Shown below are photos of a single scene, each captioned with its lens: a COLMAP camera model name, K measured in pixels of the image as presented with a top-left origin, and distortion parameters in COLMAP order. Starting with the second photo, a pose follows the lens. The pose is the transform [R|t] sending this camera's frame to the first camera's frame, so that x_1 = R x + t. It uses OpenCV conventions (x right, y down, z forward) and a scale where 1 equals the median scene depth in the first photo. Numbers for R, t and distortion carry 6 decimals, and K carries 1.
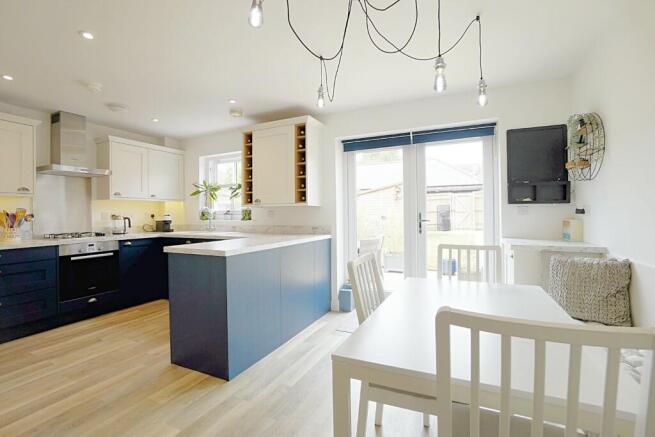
lens RADIAL K [[295.0, 0, 326.0], [0, 295.0, 215.6], [0, 0, 1]] dist [-0.058638, 0.016188]
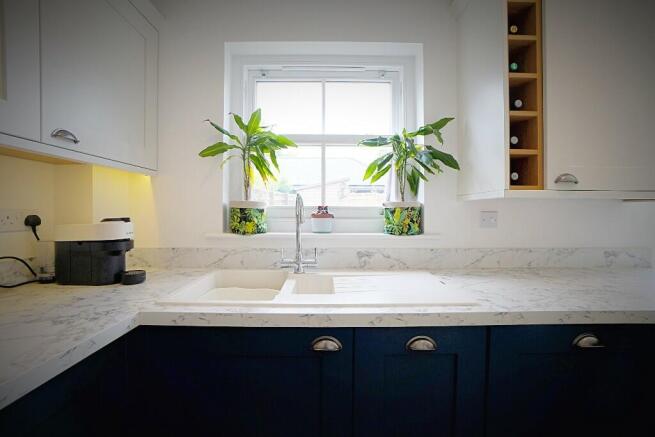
lens RADIAL K [[295.0, 0, 330.6], [0, 295.0, 212.0], [0, 0, 1]] dist [-0.058638, 0.016188]
pose [[0.897187, 0.011350, 0.441505, -0.540616], [-0.010288, 0.999936, -0.004799, -0.009961], [-0.441531, -0.000236, 0.897246, 0.755426]]
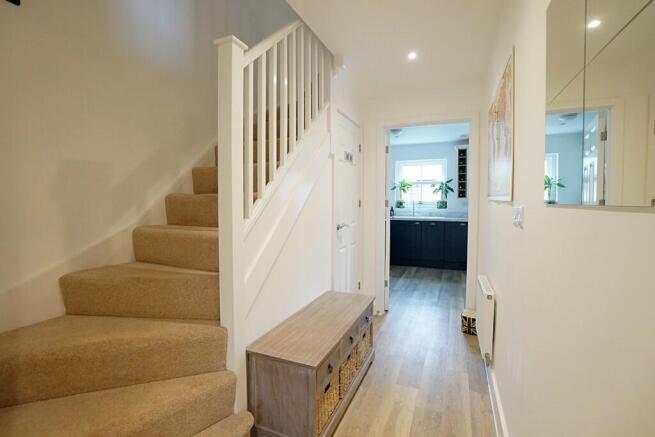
lens RADIAL K [[295.0, 0, 326.2], [0, 295.0, 212.9], [0, 0, 1]] dist [-0.058638, 0.016188]
pose [[0.999653, 0.007548, 0.025233, -0.908678], [-0.008412, 0.999376, 0.034311, -0.007135], [-0.024958, -0.034511, 0.999093, -0.413504]]
